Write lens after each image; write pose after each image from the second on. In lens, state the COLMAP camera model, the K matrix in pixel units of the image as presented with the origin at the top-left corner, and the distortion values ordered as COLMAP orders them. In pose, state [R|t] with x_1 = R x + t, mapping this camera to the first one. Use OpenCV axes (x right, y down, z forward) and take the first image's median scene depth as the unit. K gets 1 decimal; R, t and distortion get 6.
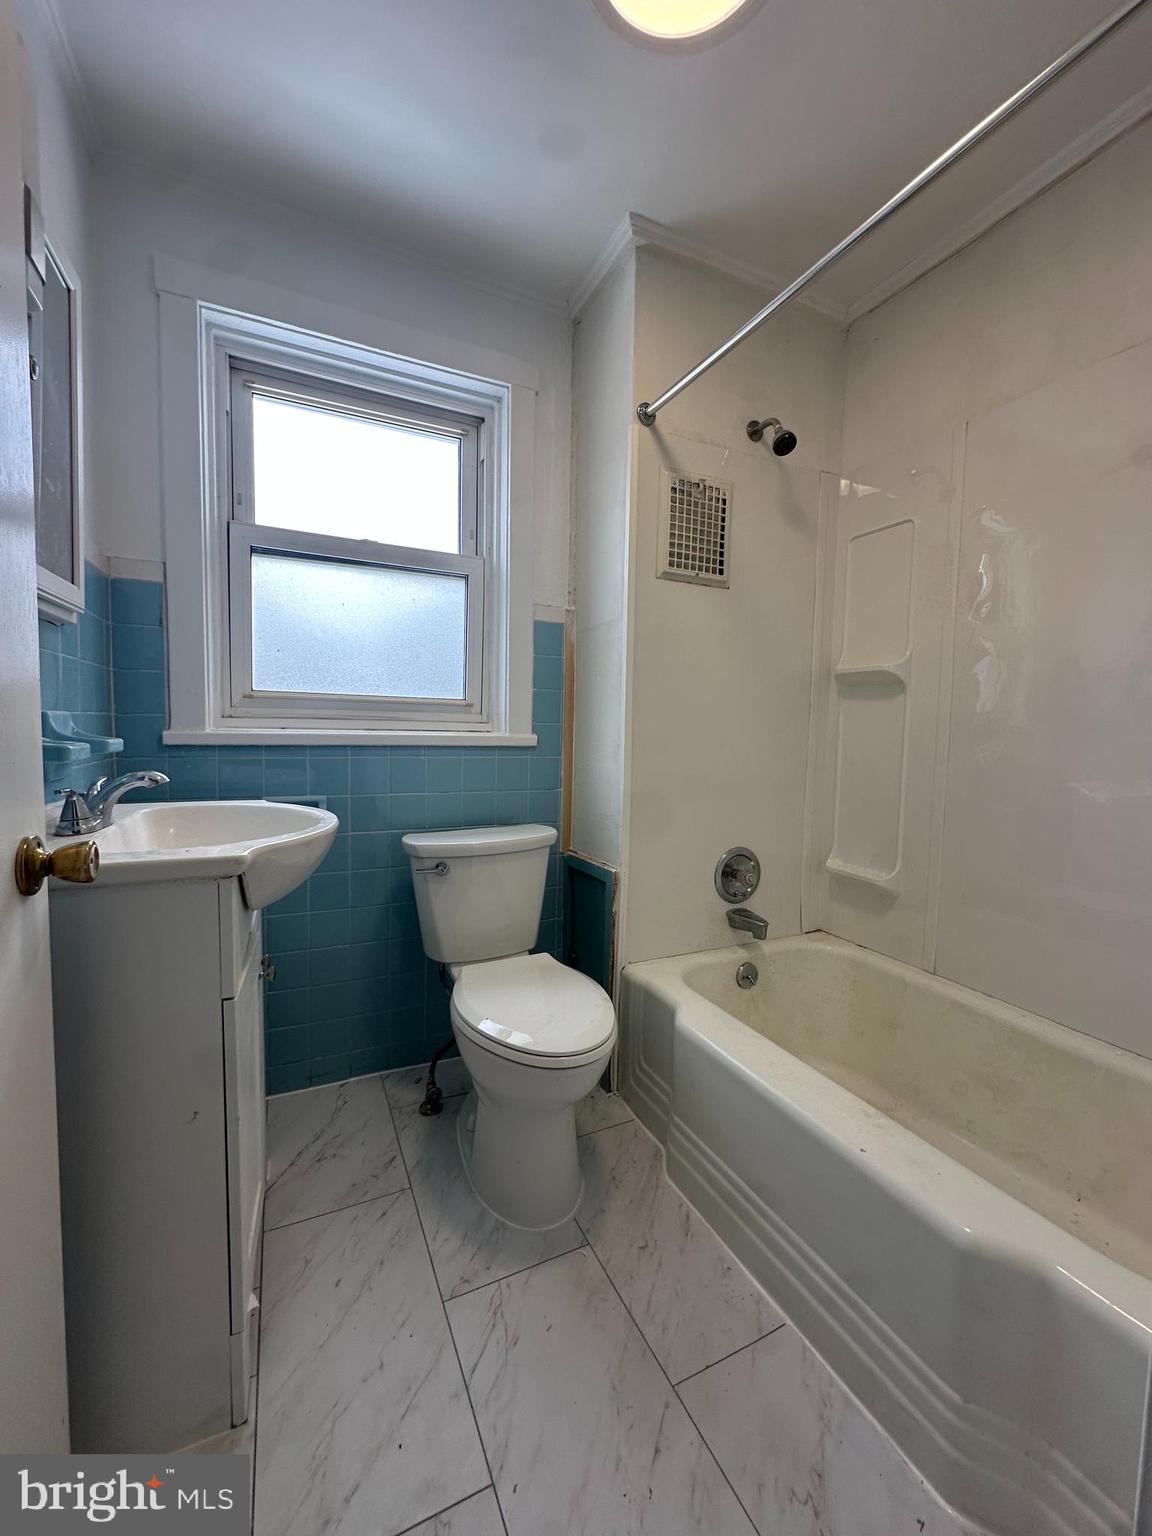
lens RADIAL K [[613.1, 0, 576.0], [0, 613.1, 768.0], [0, 0, 1]] dist [-0.003308, 0.000718]
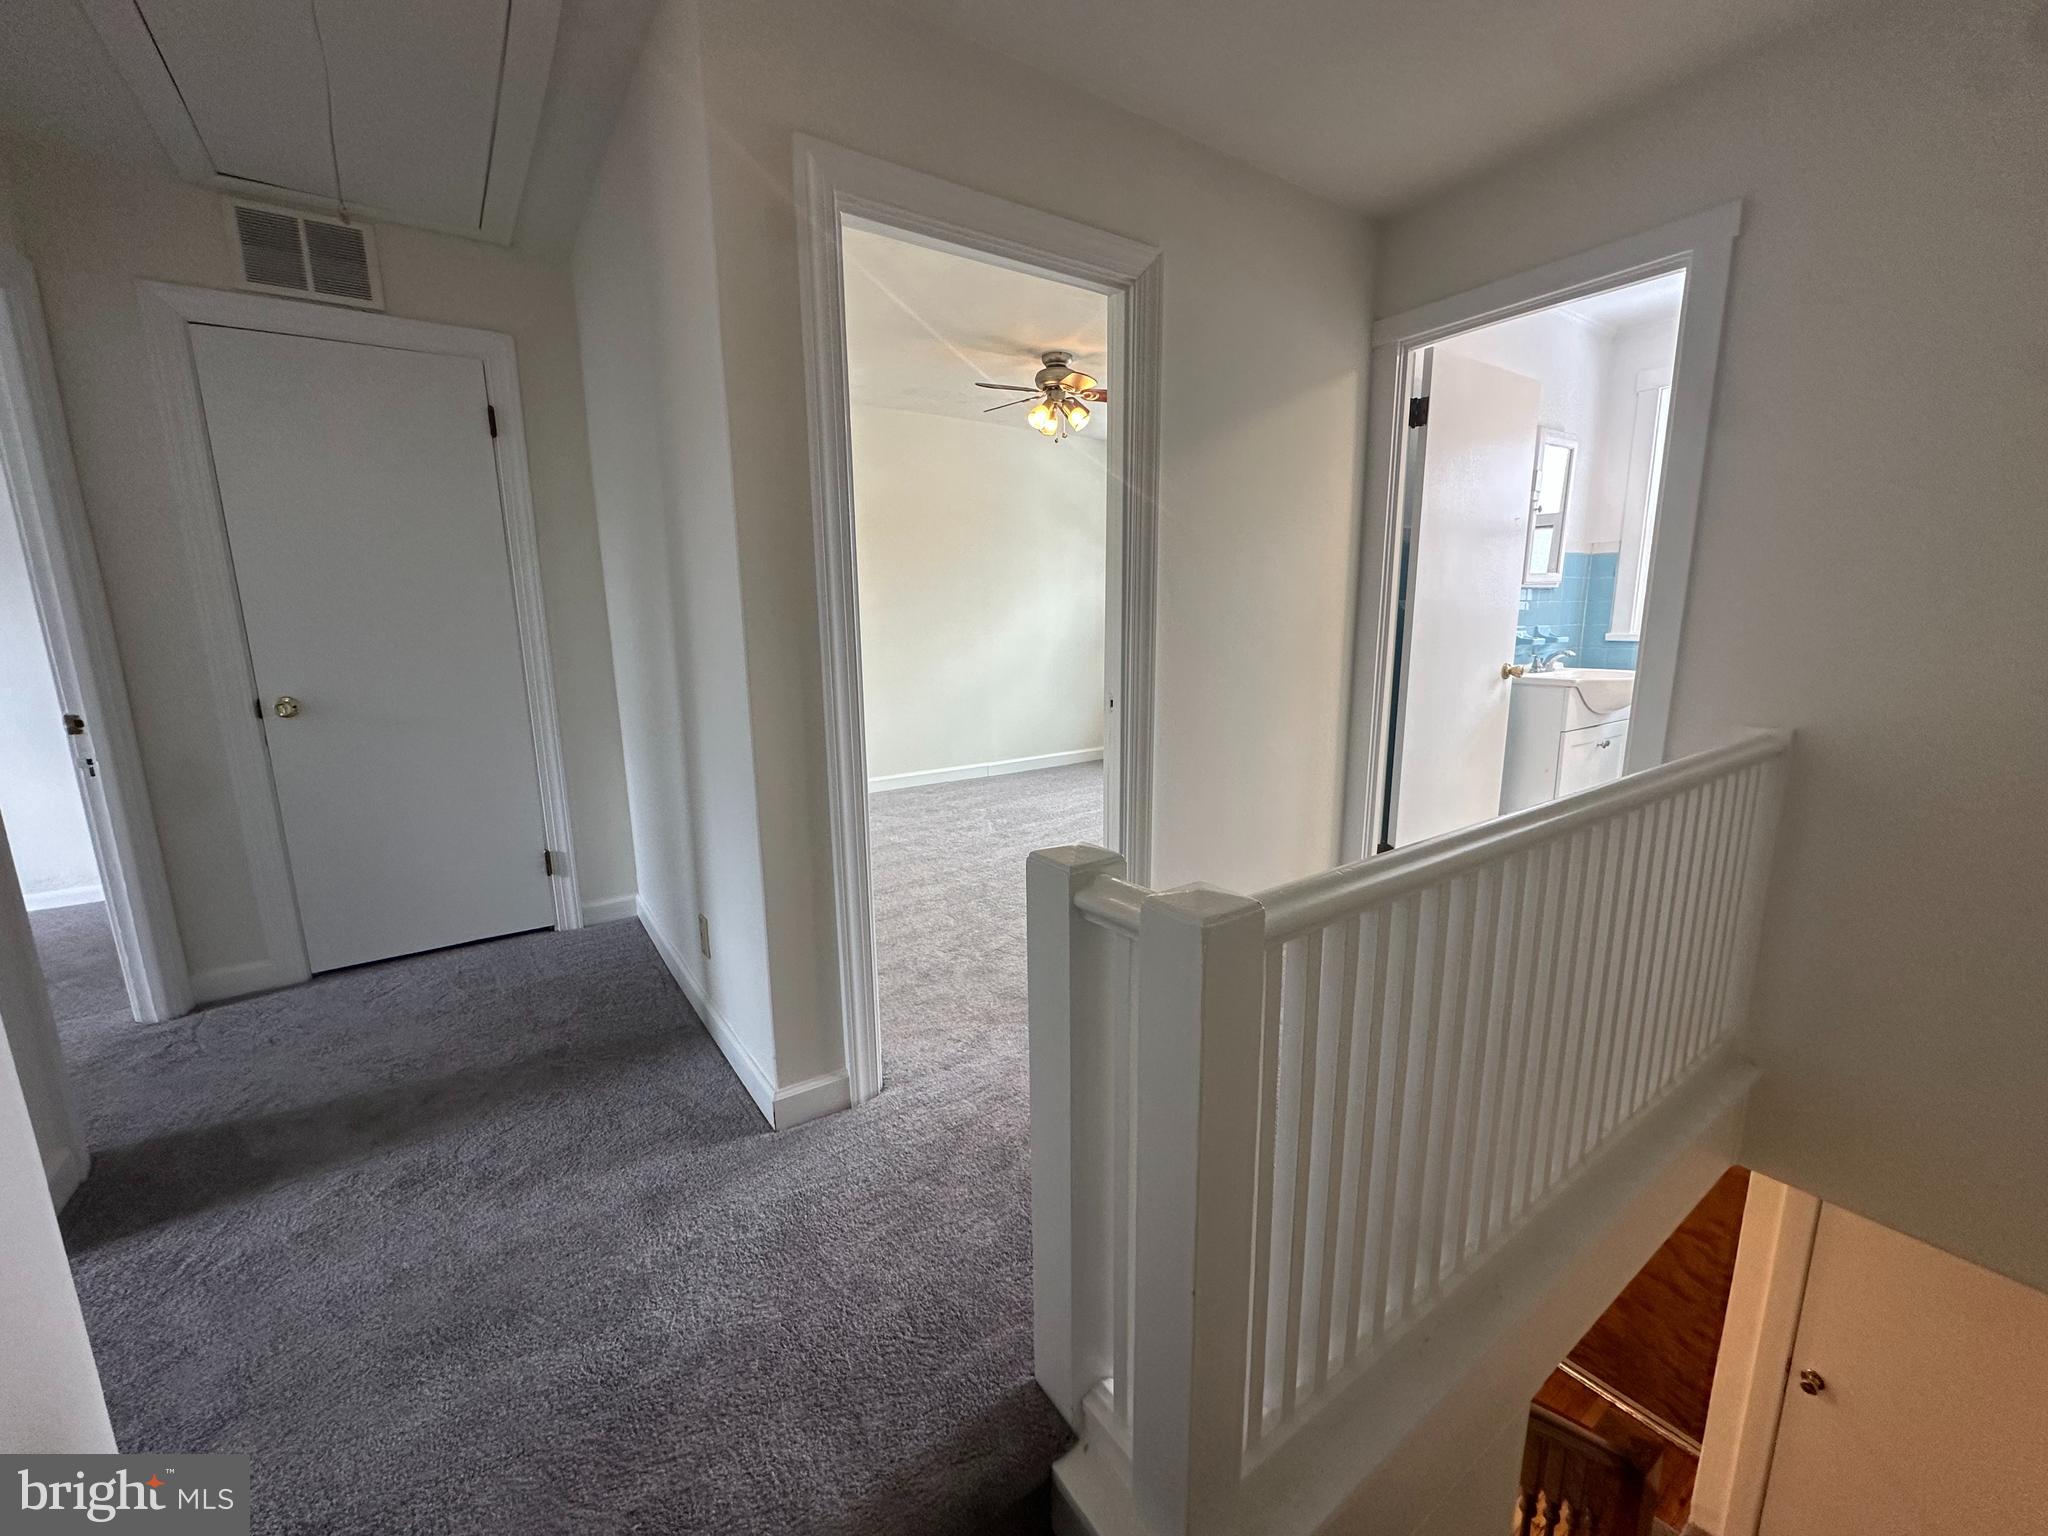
lens RADIAL K [[817.4, 0, 1024.0], [0, 817.4, 768.0], [0, 0, 1]] dist [-0.003308, 0.000718]
pose [[0.170327, 0.161452, -0.972071, 1.951365], [-0.053313, 0.986551, 0.154516, 0.070969], [0.983944, 0.025505, 0.176643, -1.524676]]
